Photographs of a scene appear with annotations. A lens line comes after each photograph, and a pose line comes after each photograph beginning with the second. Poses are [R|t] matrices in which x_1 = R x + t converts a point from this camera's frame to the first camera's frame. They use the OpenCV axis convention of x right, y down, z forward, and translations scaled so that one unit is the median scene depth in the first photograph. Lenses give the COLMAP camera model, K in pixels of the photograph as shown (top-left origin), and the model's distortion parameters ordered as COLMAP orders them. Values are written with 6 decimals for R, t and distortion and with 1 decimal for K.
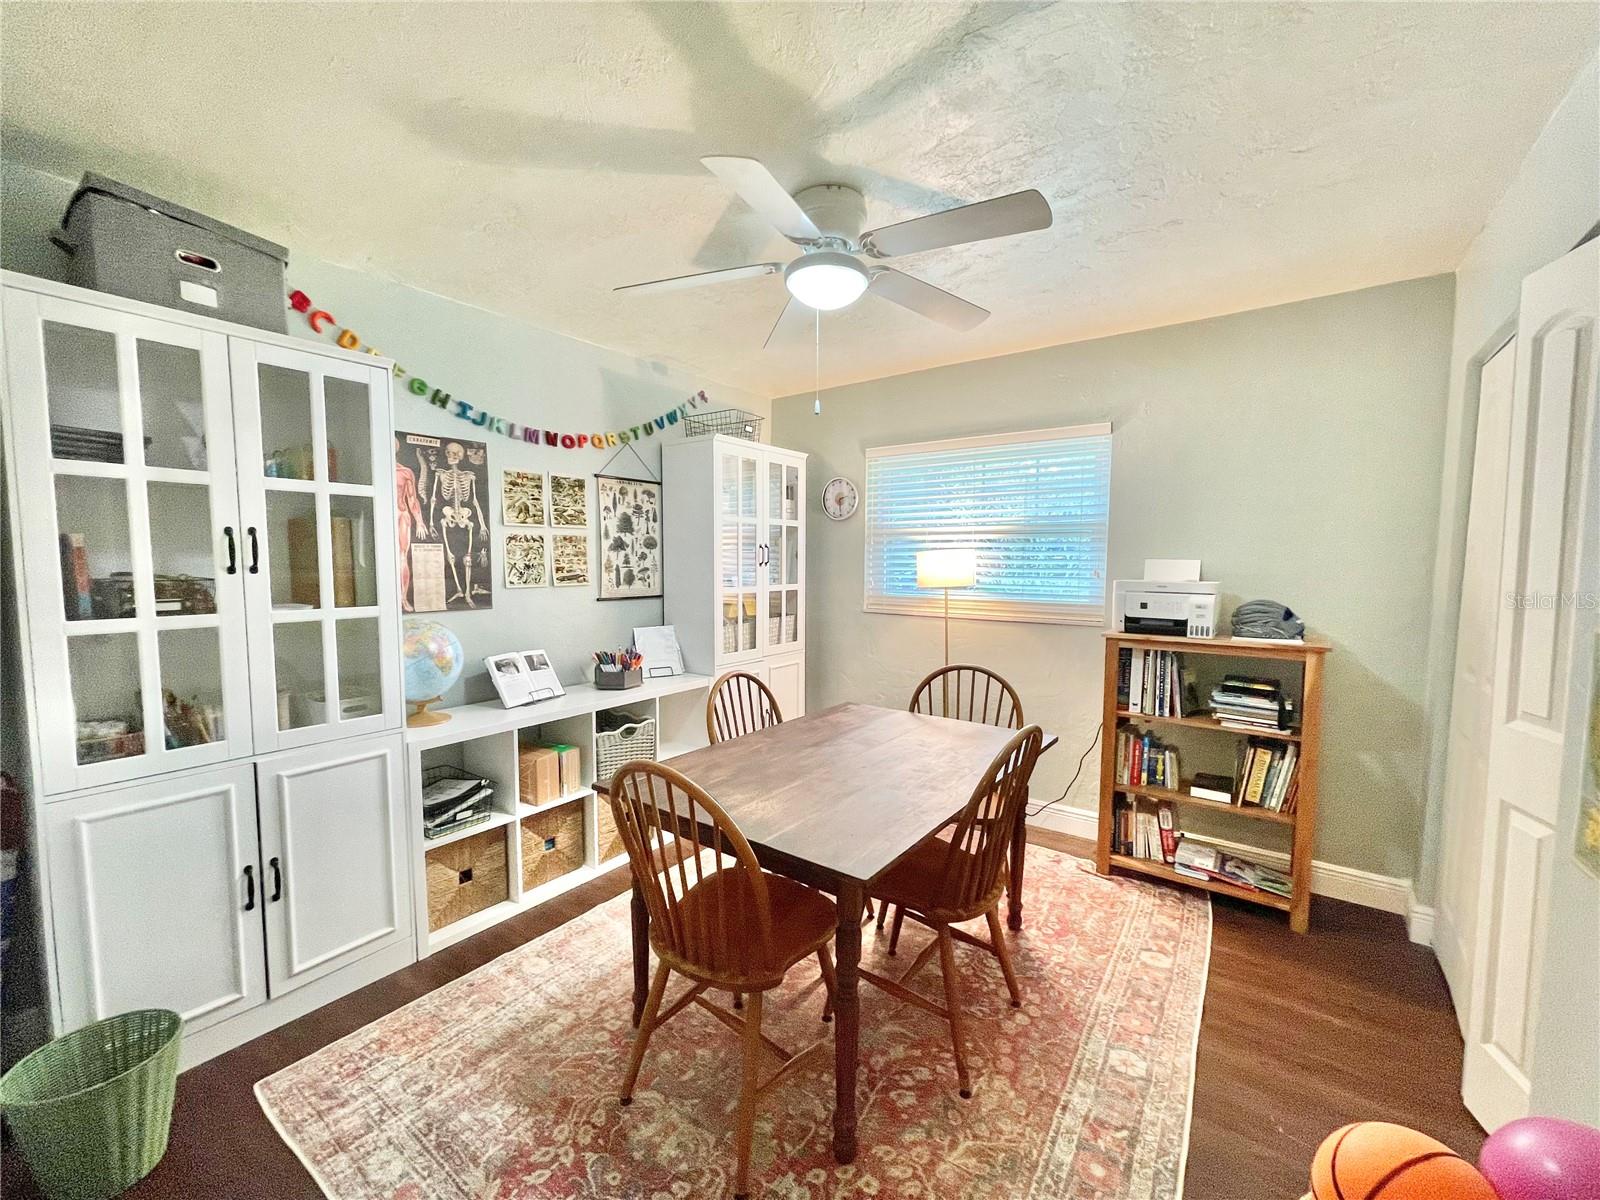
lens RADIAL K [[645.1, 0, 803.2], [0, 645.1, 606.6], [0, 0, 1]] dist [-0.004087, 0.001362]
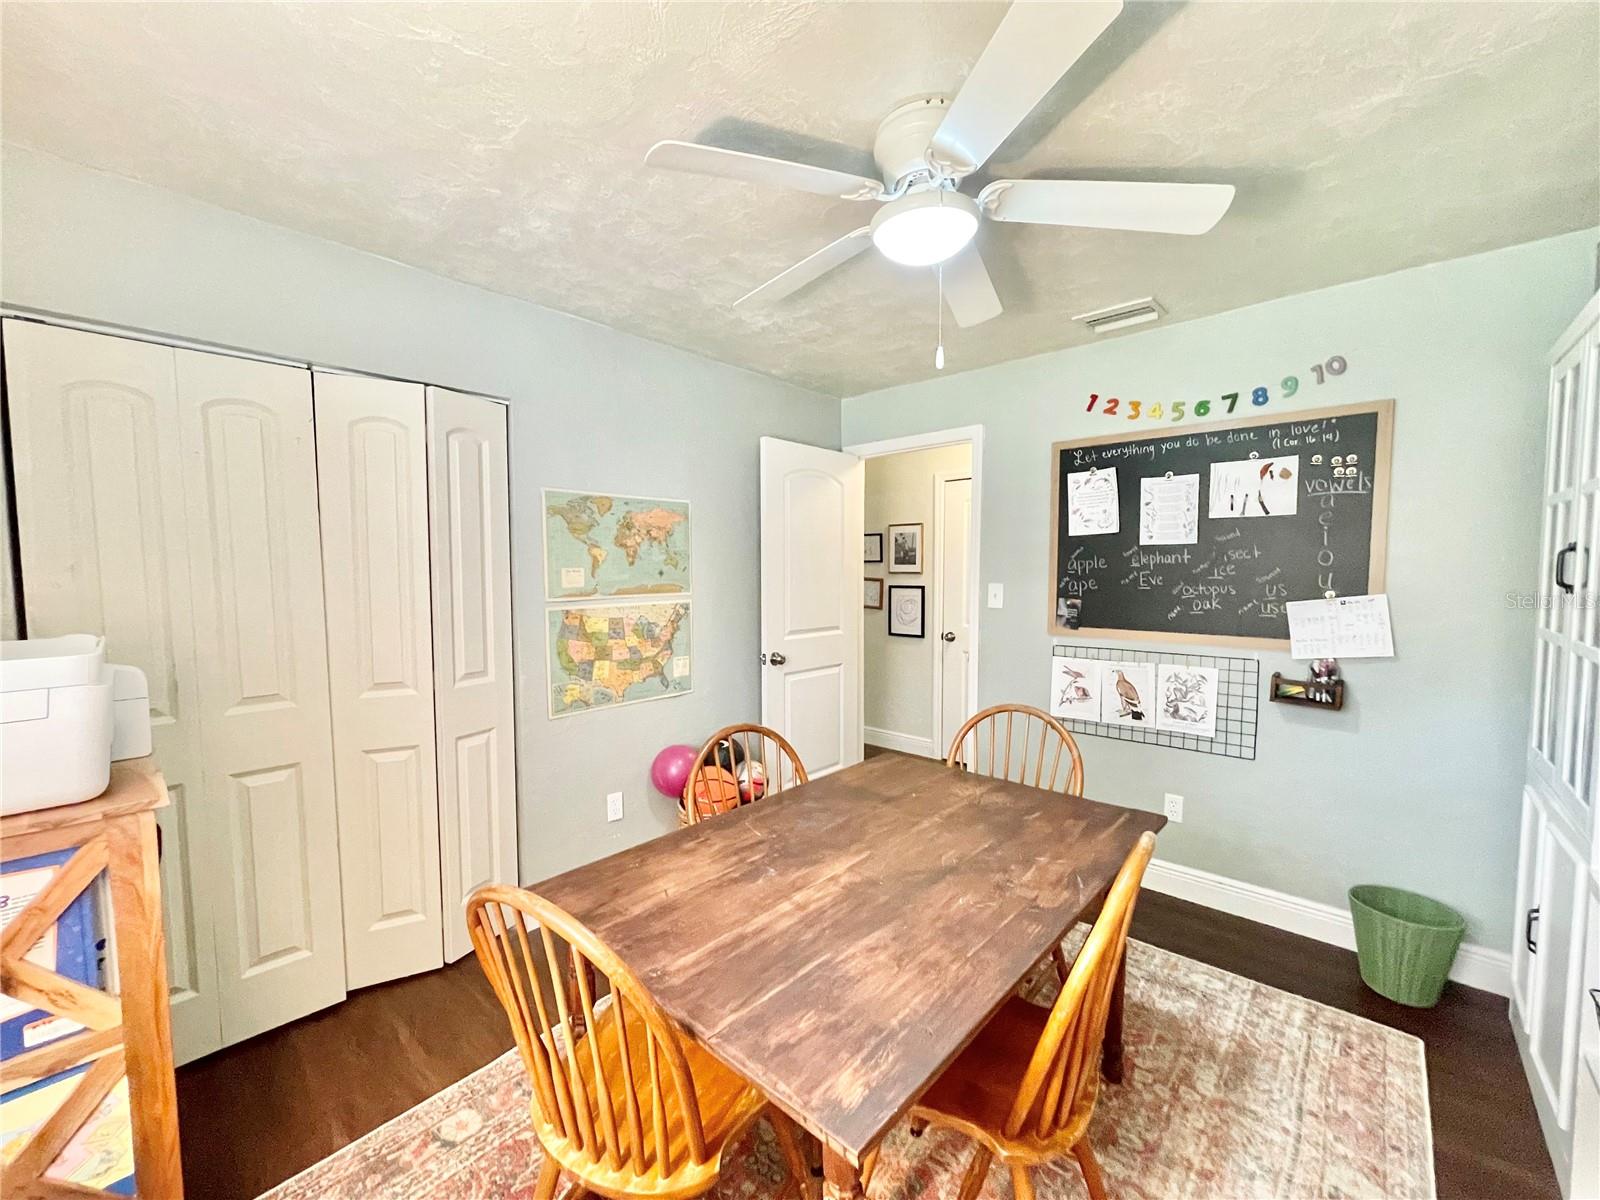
lens RADIAL K [[645.1, 0, 792.3], [0, 645.1, 602.8], [0, 0, 1]] dist [-0.004087, 0.001362]
pose [[-0.992453, -0.005048, 0.122518, 0.106710], [0.010803, 0.991667, 0.128371, -0.167947], [-0.122145, 0.128725, -0.984129, 1.954555]]
